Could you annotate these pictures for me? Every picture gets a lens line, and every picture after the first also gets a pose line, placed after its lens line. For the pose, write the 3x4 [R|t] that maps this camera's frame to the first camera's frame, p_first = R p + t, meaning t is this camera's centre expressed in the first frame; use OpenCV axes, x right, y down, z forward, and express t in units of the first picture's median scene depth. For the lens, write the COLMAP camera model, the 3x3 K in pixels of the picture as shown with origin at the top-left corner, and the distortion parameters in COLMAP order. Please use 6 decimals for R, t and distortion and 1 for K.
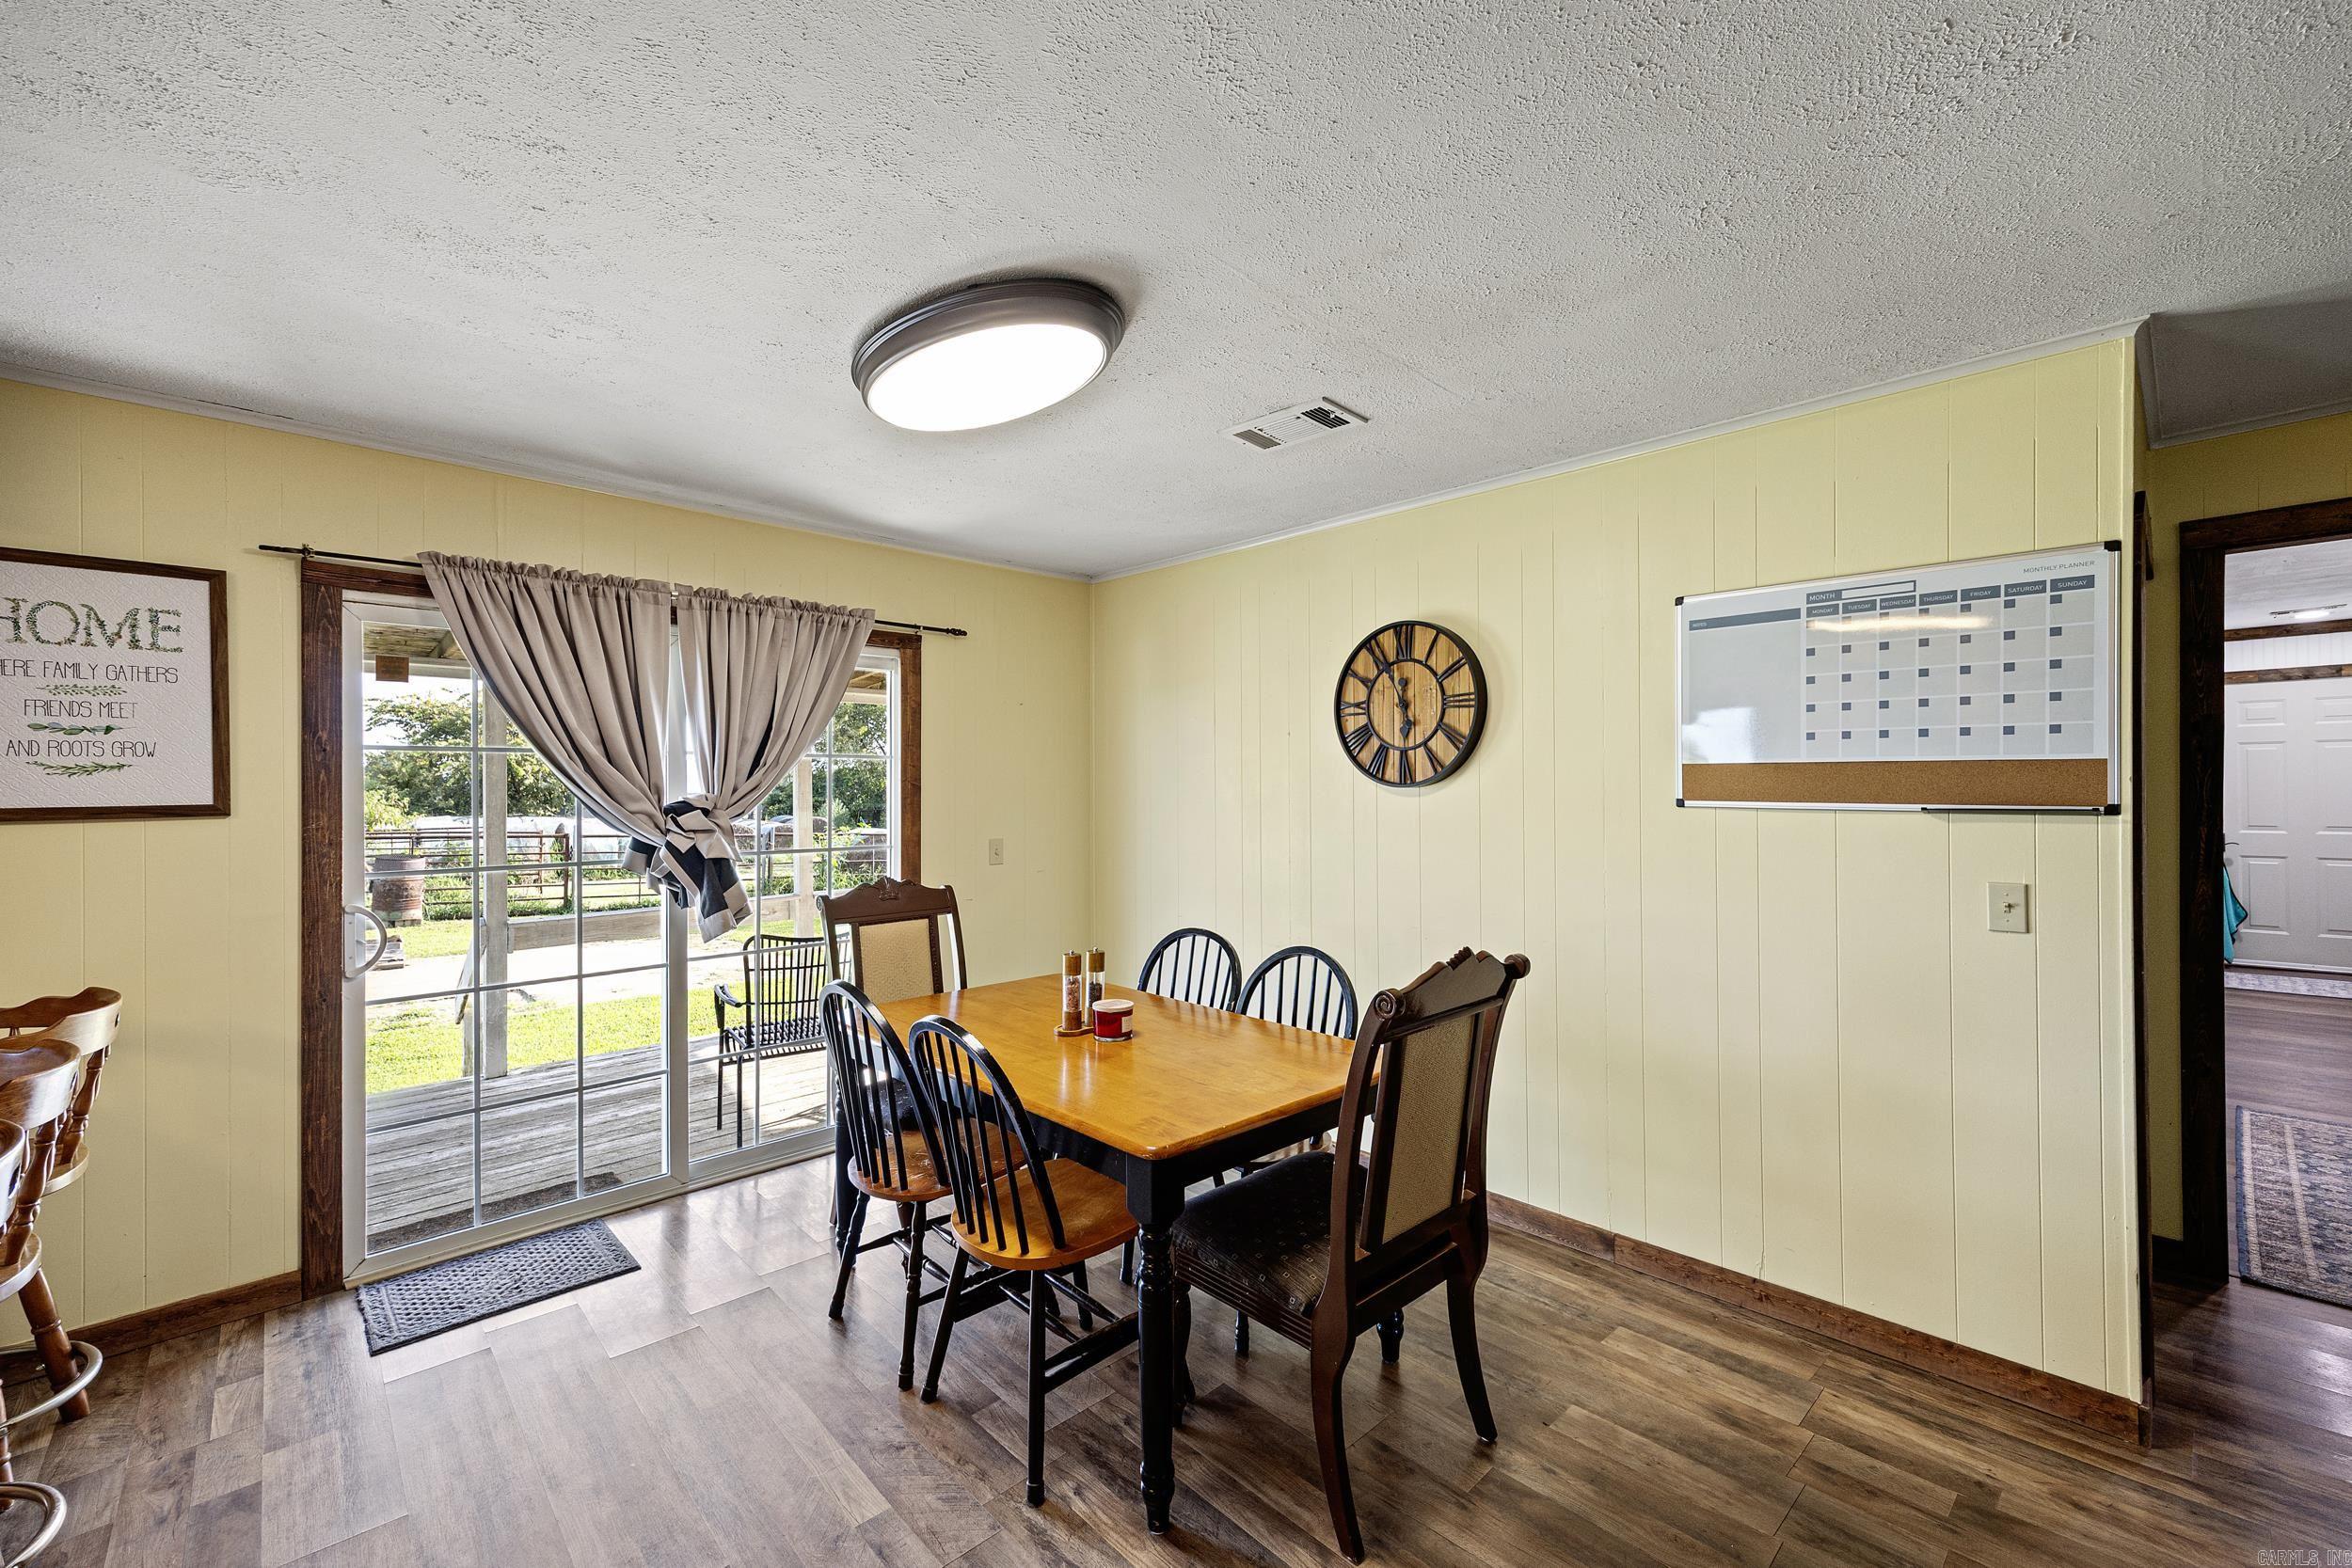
lens RADIAL K [[960.8, 0, 1159.7], [0, 960.8, 793.2], [0, 0, 1]] dist [0.005931, -0.000391]
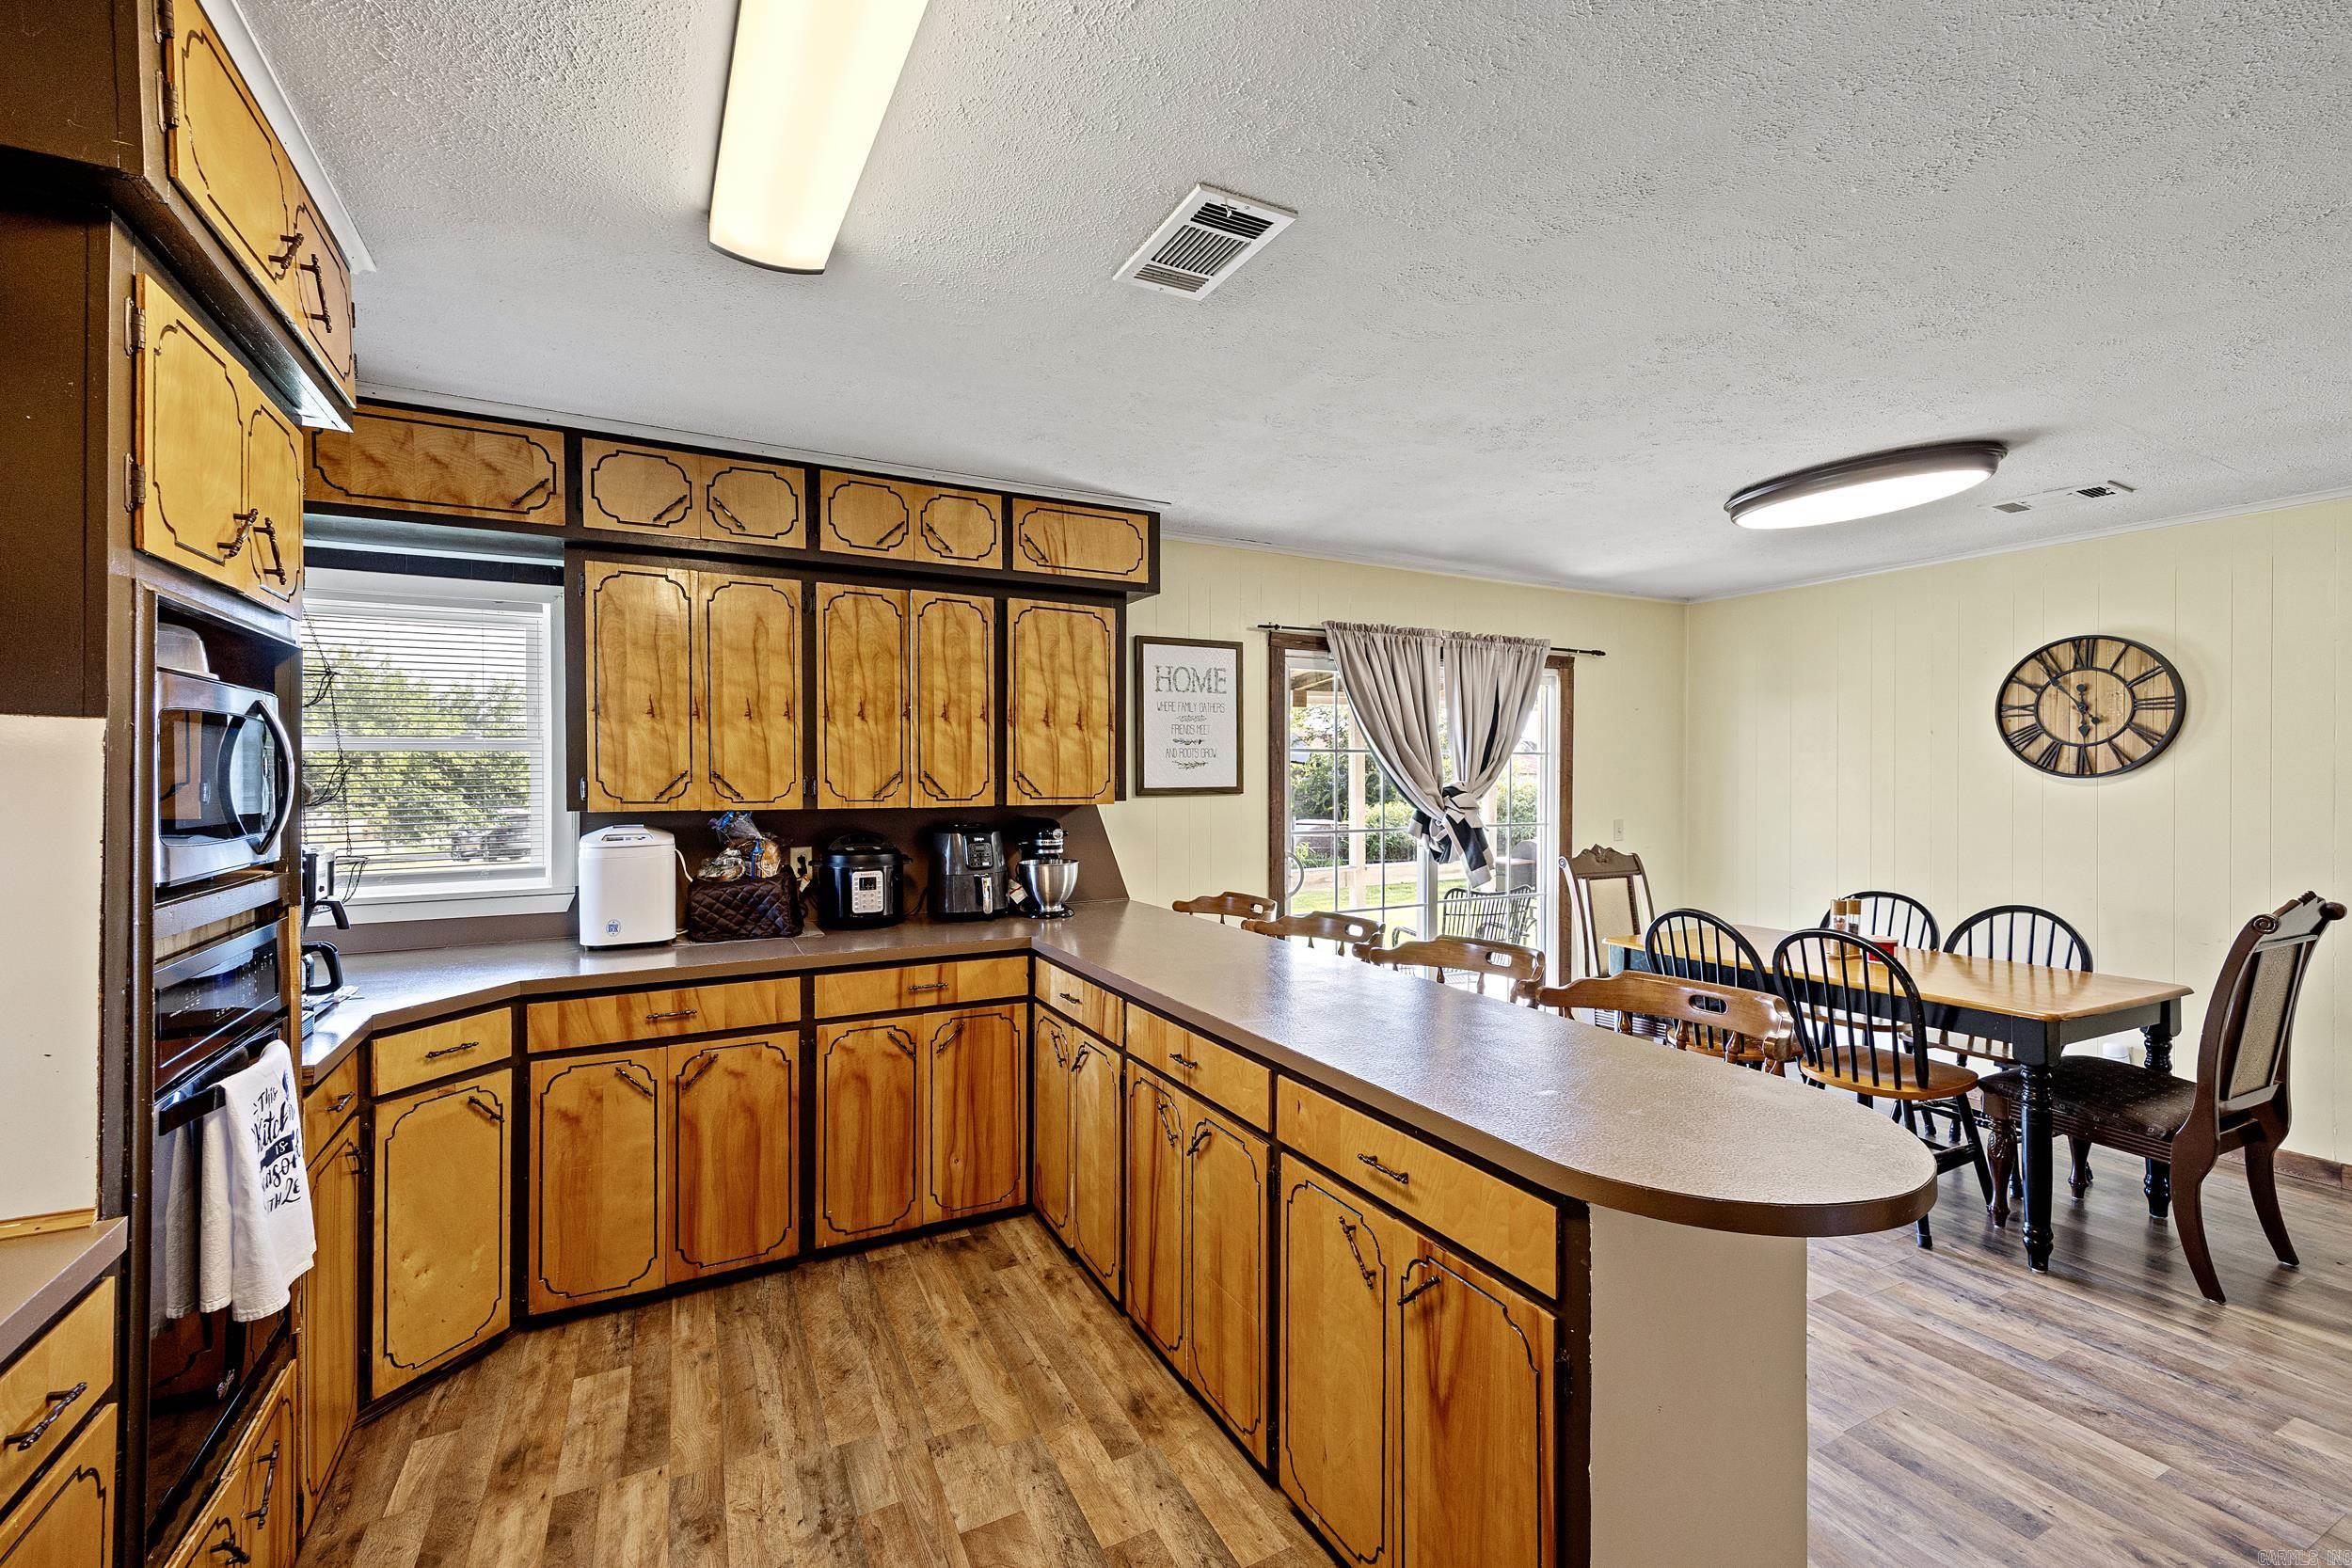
lens RADIAL K [[960.8, 0, 1182.8], [0, 960.8, 792.9], [0, 0, 1]] dist [0.005931, -0.000391]
pose [[0.958994, 0.006788, -0.283347, -0.473781], [-0.004368, 0.999948, 0.009174, 0.006479], [0.283394, -0.007560, 0.958974, -0.449208]]
